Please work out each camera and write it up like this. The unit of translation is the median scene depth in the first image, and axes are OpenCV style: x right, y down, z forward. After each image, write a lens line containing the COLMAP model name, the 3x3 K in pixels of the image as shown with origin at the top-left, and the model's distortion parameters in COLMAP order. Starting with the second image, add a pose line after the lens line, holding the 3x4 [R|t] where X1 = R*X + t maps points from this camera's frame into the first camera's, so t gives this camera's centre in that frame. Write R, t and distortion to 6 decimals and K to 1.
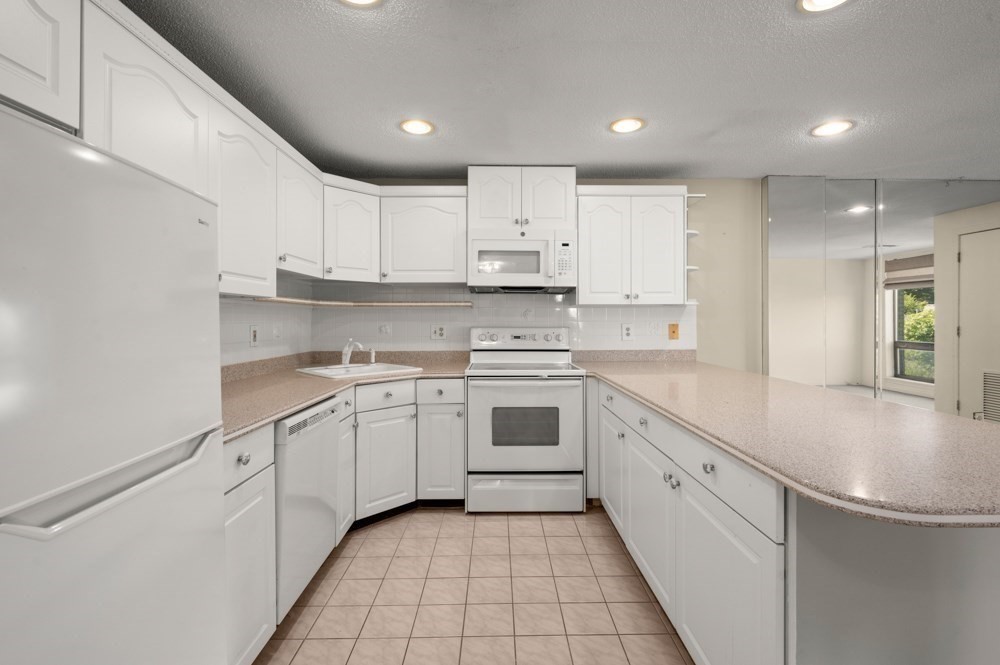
lens RADIAL K [[457.9, 0, 502.6], [0, 457.9, 317.2], [0, 0, 1]] dist [0.001892, 0.000109]
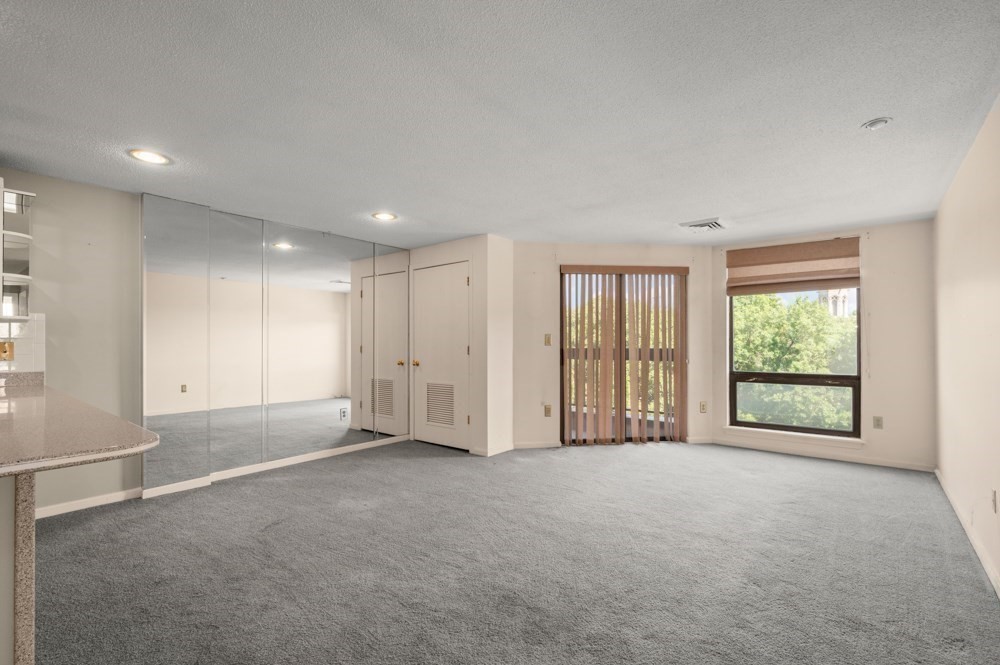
lens RADIAL K [[454.3, 0, 504.8], [0, 454.3, 331.1], [0, 0, 1]] dist [-0.000299, -0.000085]
pose [[0.642871, 0.018340, 0.765755, 0.364893], [0.000448, 0.999704, -0.024319, 0.015490], [-0.765974, 0.015977, 0.642672, -0.262047]]
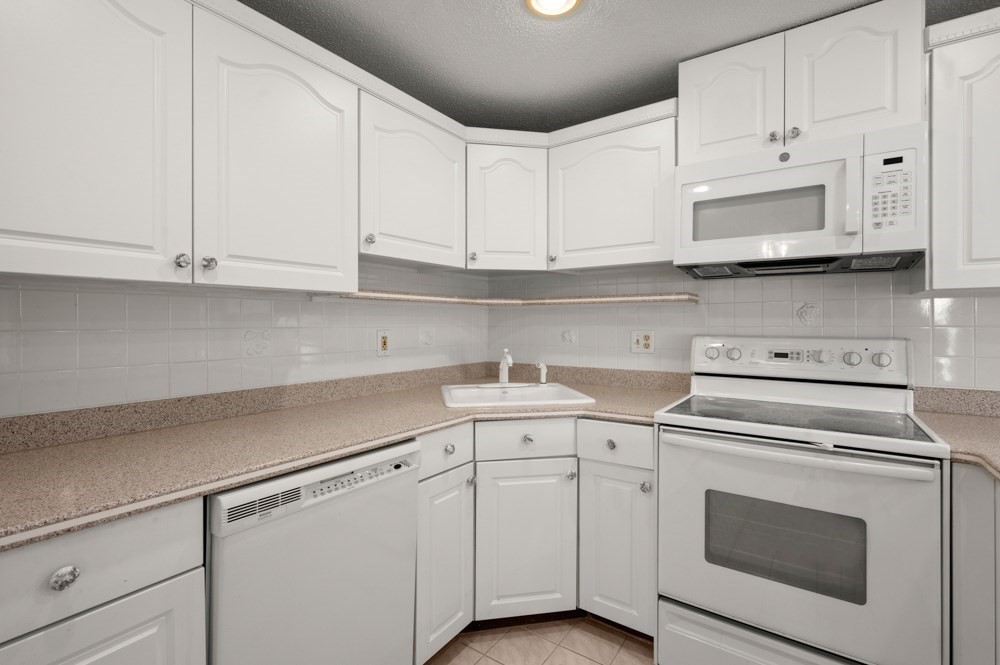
lens RADIAL K [[453.3, 0, 503.2], [0, 453.3, 323.5], [0, 0, 1]] dist [-0.000662, -0.000318]
pose [[0.812952, 0.001343, -0.582329, 0.082936], [0.003609, 0.999967, 0.007345, 0.000929], [0.582320, -0.008073, 0.812920, 0.394557]]
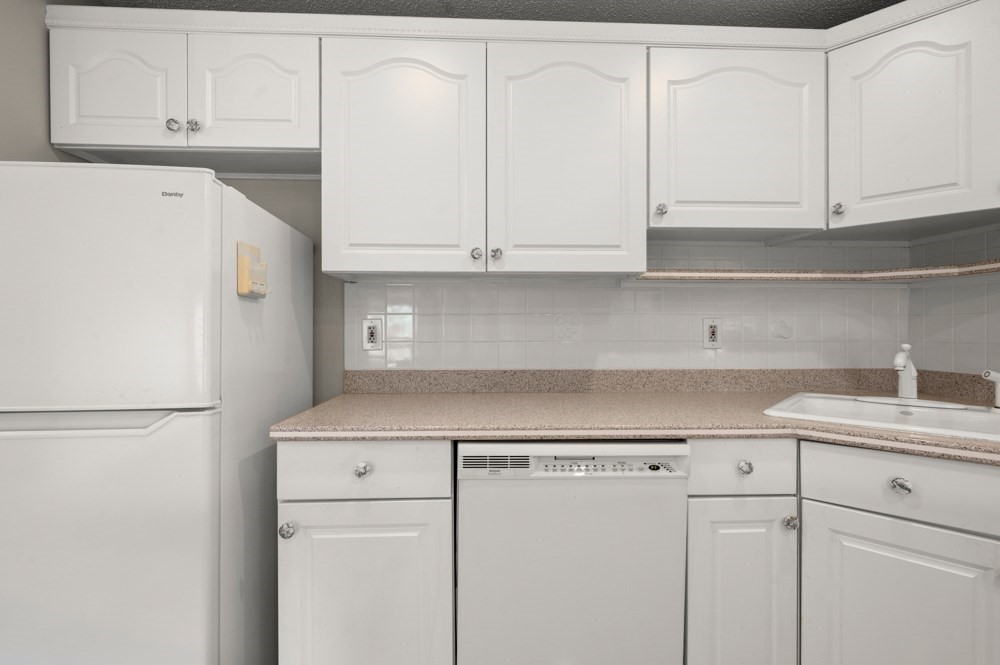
lens RADIAL K [[454.3, 0, 504.8], [0, 454.3, 331.1], [0, 0, 1]] dist [-0.000299, -0.000085]
pose [[0.032832, 0.000403, -0.999461, 0.112414], [0.005639, 0.999984, 0.000588, 0.029681], [0.999445, -0.005655, 0.032830, 0.557555]]
